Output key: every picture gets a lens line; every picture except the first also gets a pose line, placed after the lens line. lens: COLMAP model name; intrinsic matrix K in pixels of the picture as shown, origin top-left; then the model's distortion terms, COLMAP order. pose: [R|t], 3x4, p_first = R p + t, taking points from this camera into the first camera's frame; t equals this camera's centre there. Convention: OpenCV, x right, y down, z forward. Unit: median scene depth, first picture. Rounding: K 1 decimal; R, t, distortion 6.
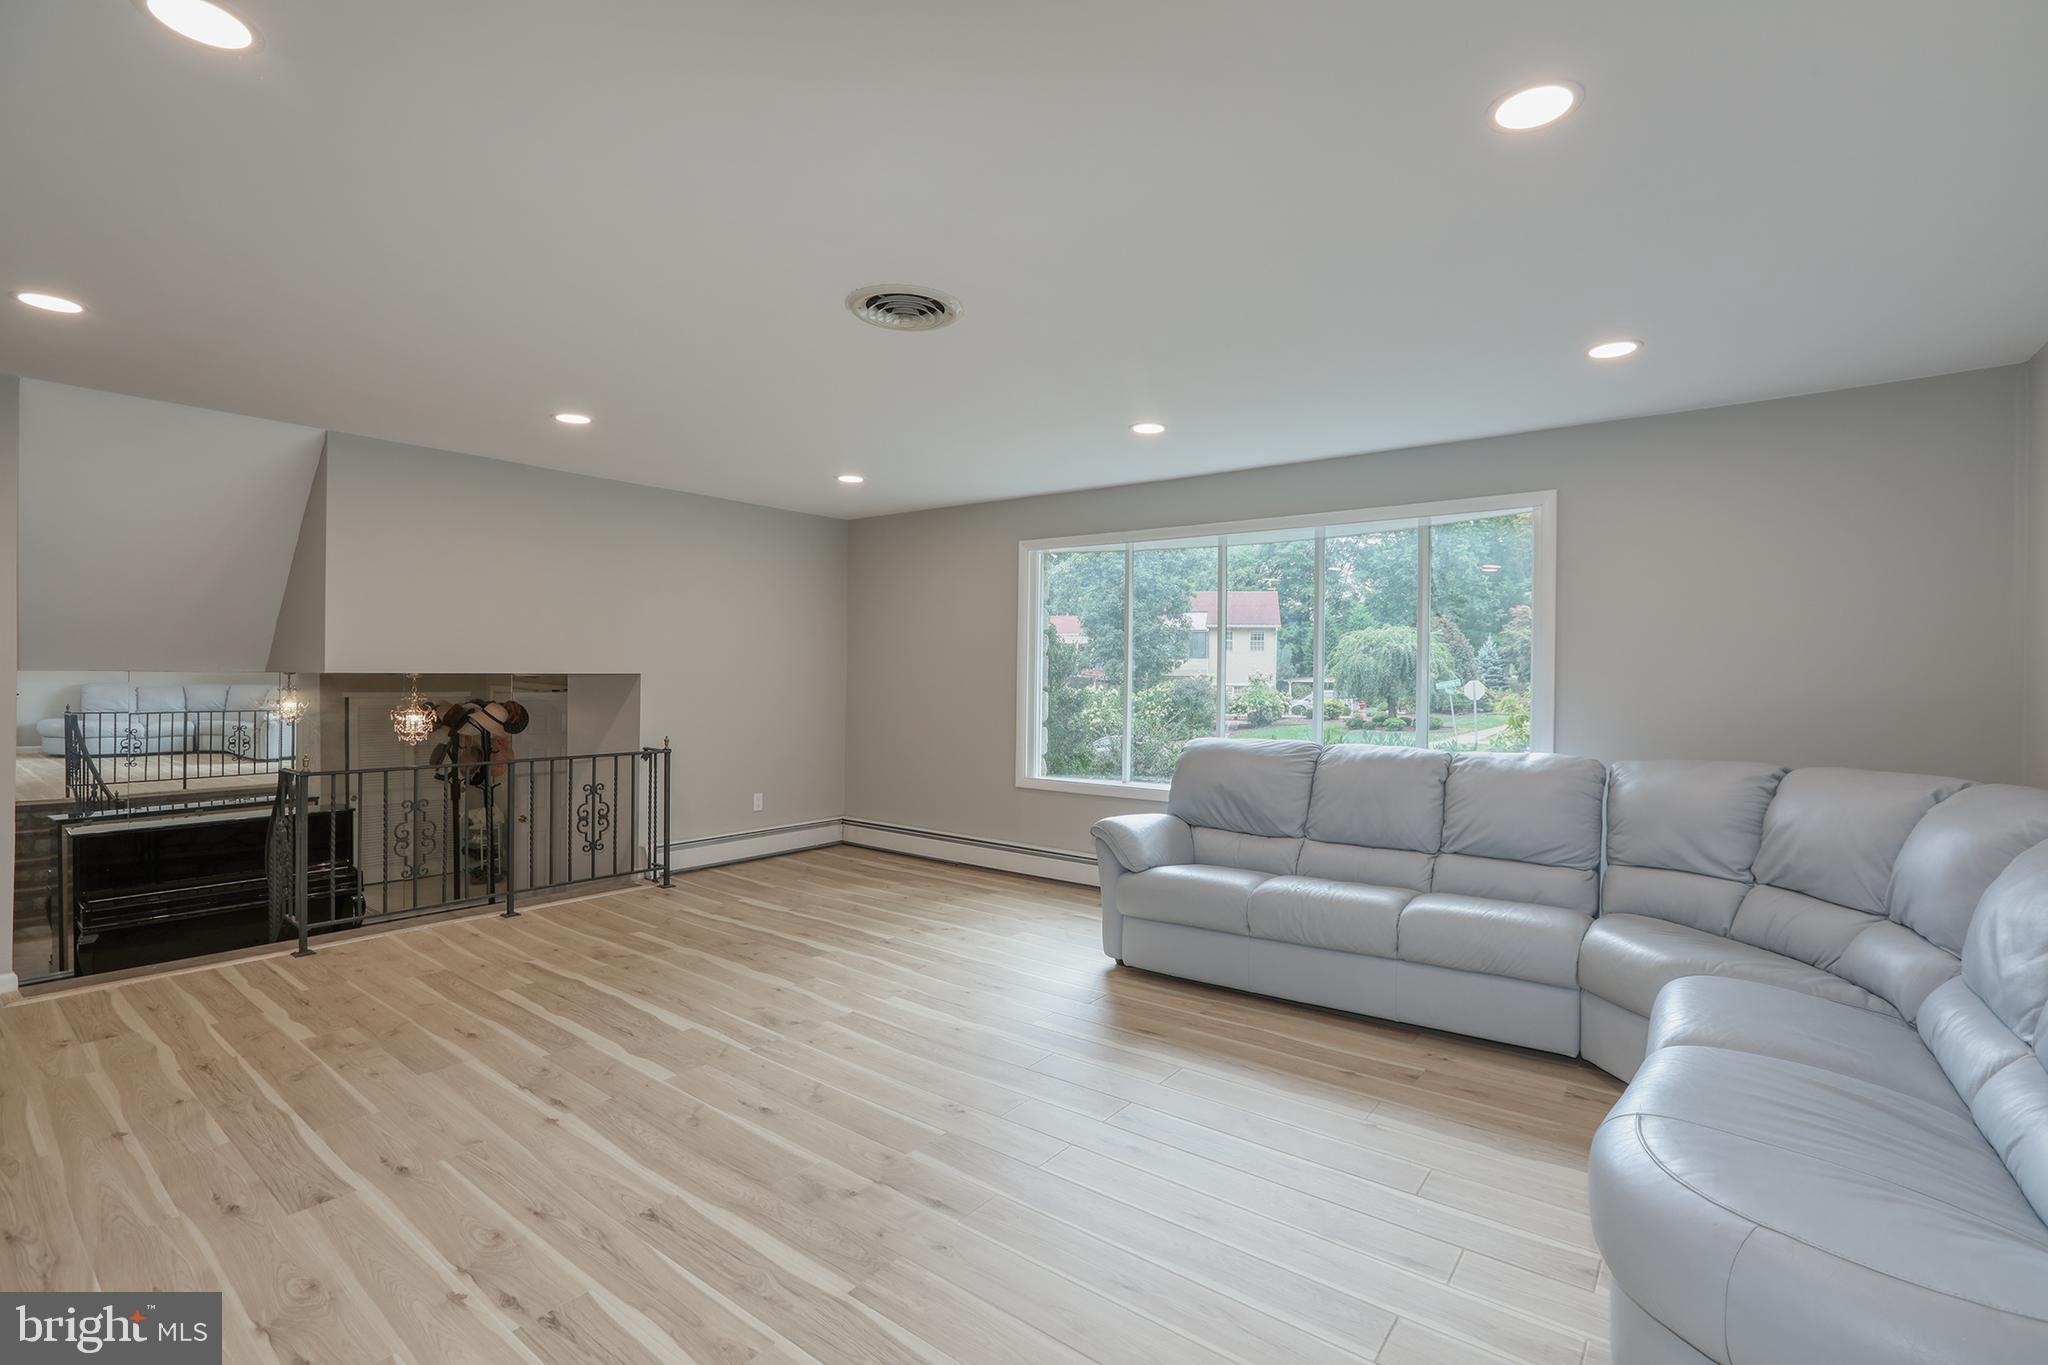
lens RADIAL K [[937.0, 0, 997.9], [0, 937.0, 678.0], [0, 0, 1]] dist [-0.050981, 0.016095]
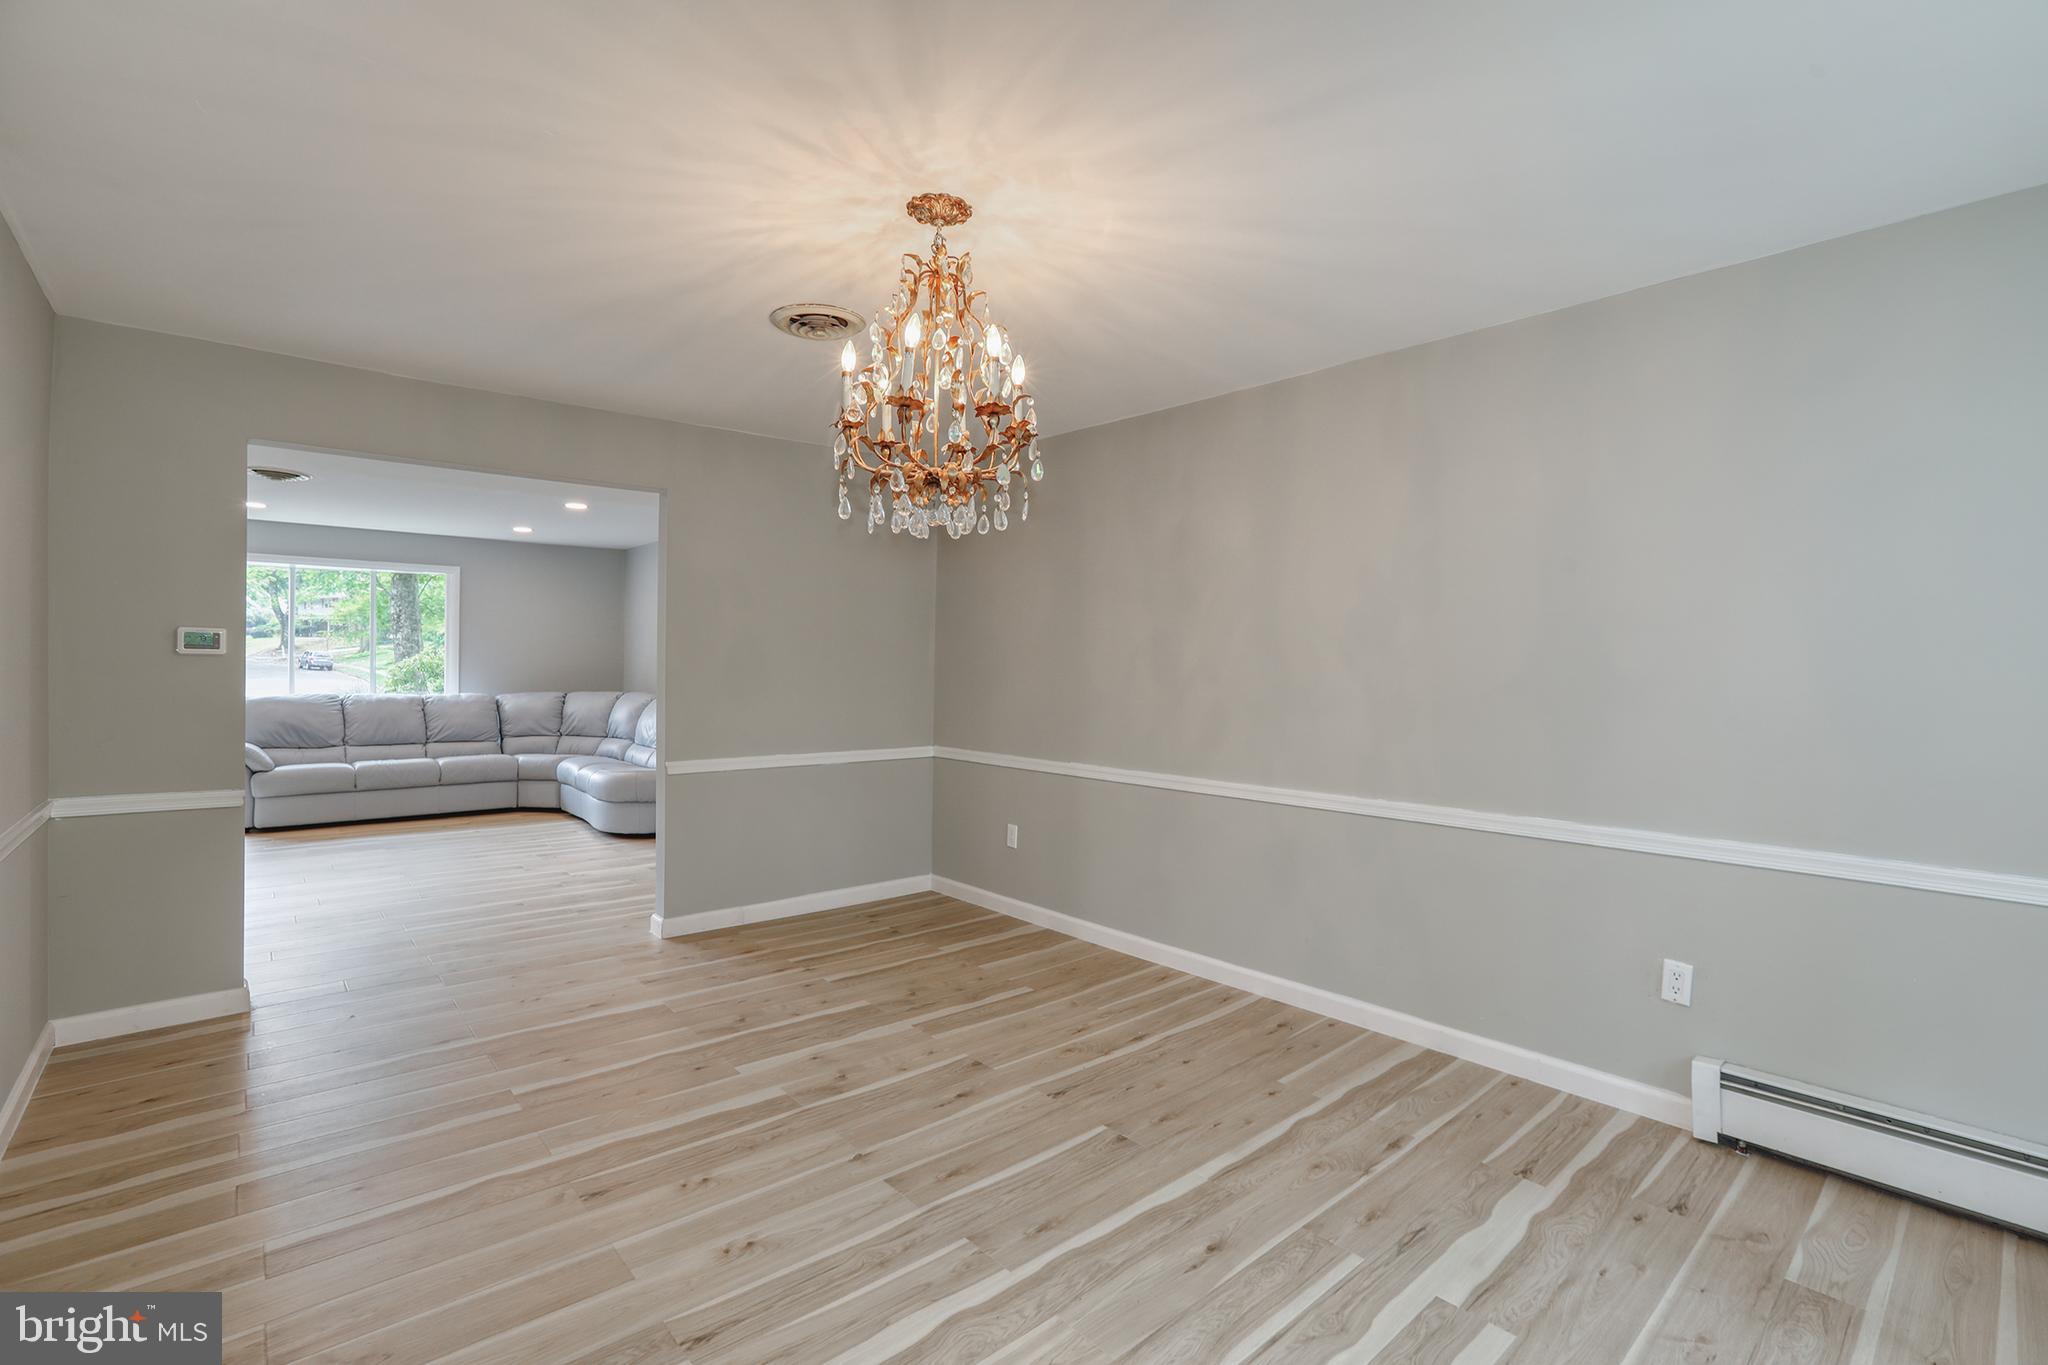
lens RADIAL K [[914.4, 0, 1064.2], [0, 914.4, 643.3], [0, 0, 1]] dist [-0.025494, 0.000187]
pose [[0.153257, 0.015682, 0.988062, -1.444491], [-0.012389, 0.999826, -0.013947, -0.025234], [-0.988109, -0.010104, 0.153424, -0.795496]]
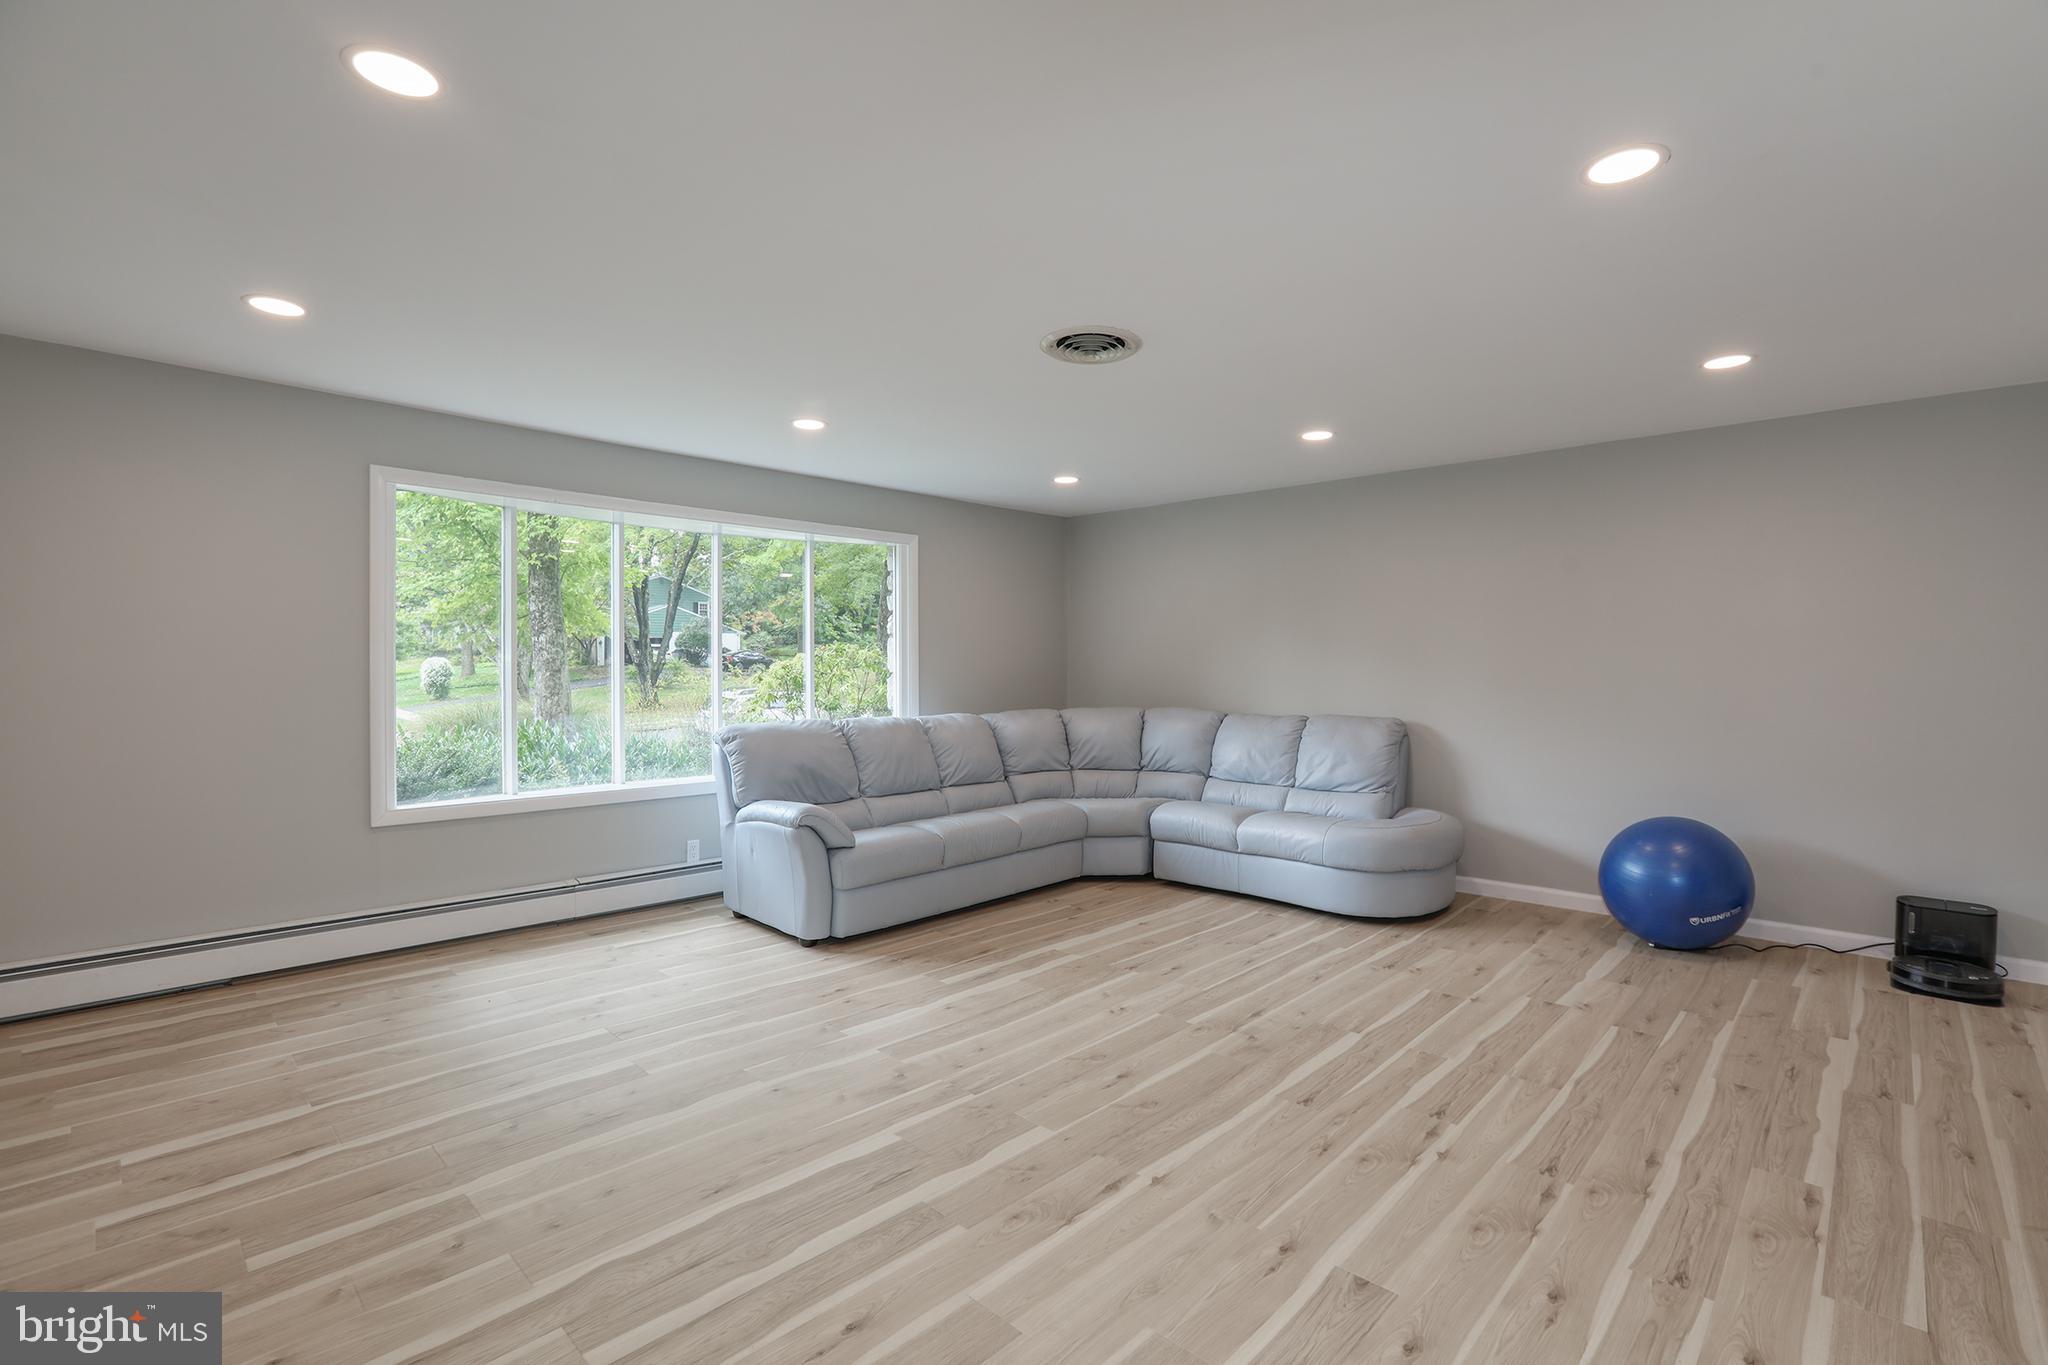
lens RADIAL K [[909.4, 0, 1099.2], [0, 909.4, 677.9], [0, 0, 1]] dist [-0.048318, 0.014643]
pose [[0.052904, -0.020887, 0.998381, -1.004863], [-0.005212, 0.999762, 0.021192, -0.011649], [-0.998586, -0.006325, 0.052782, 0.762858]]
